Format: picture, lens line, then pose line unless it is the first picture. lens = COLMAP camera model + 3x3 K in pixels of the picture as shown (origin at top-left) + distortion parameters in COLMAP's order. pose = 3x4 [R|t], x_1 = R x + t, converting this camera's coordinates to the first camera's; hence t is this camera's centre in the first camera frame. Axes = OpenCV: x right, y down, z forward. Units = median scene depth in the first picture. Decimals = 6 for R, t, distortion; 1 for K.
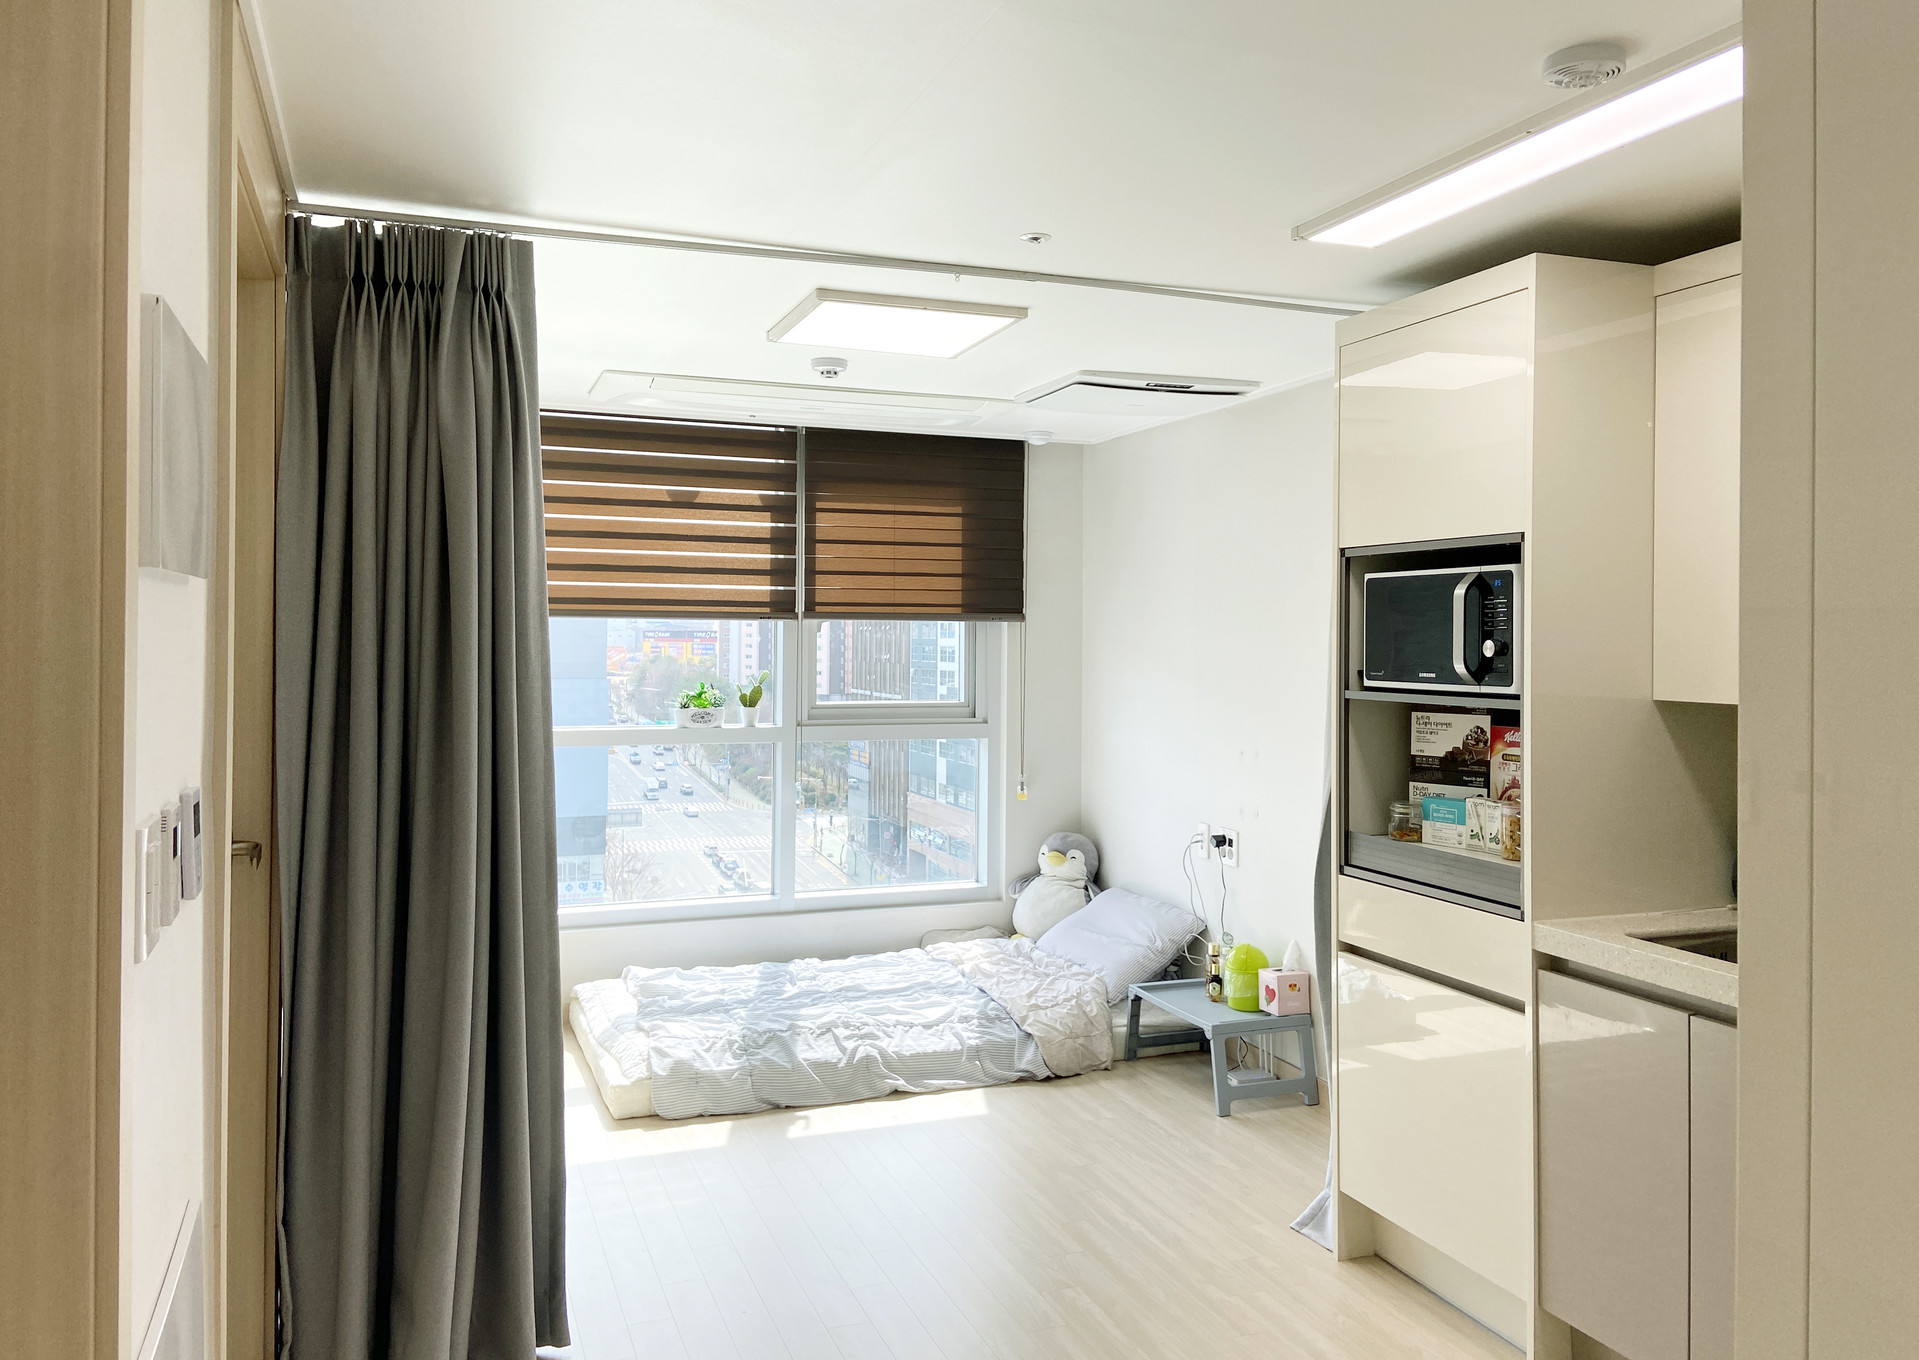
lens RADIAL K [[1451.0, 0, 961.9], [0, 1451.0, 632.0], [0, 0, 1]] dist [0.001036, 0.000306]
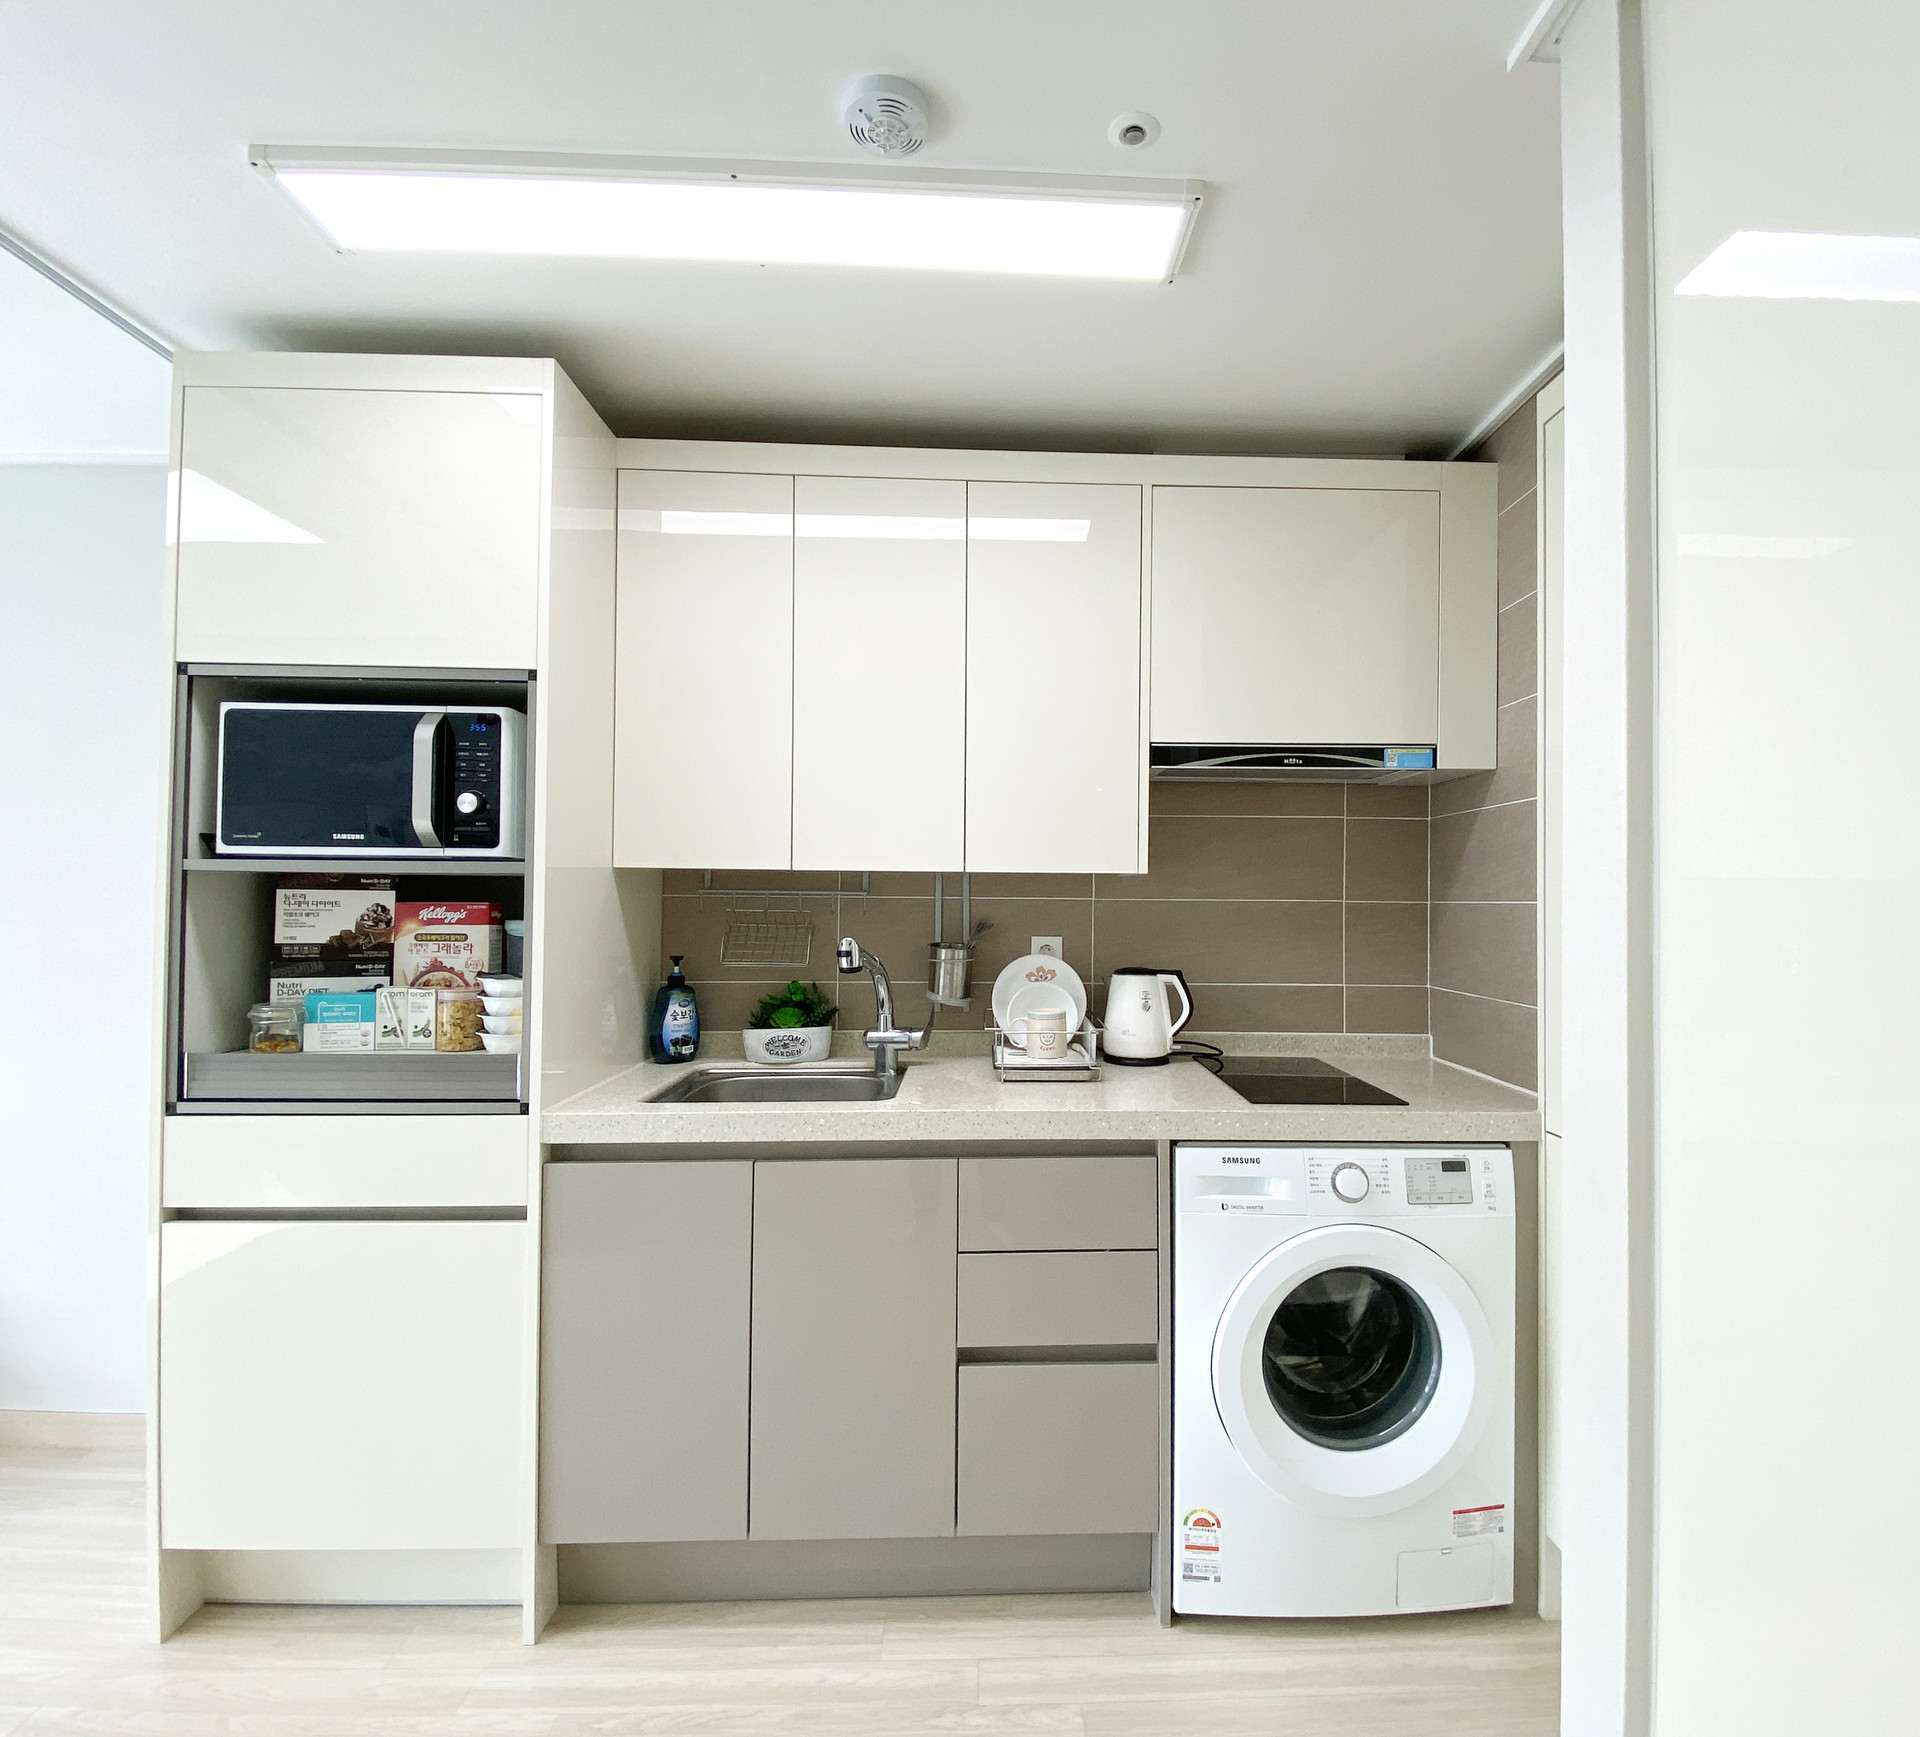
lens RADIAL K [[930.6, 0, 962.7], [0, 930.6, 887.7], [0, 0, 1]] dist [0.004650, -0.012174]
pose [[0.299770, 0.010068, 0.953959, -0.062060], [-0.007373, 0.999939, -0.008237, 0.057047], [-0.953983, -0.004565, 0.299825, 0.507073]]
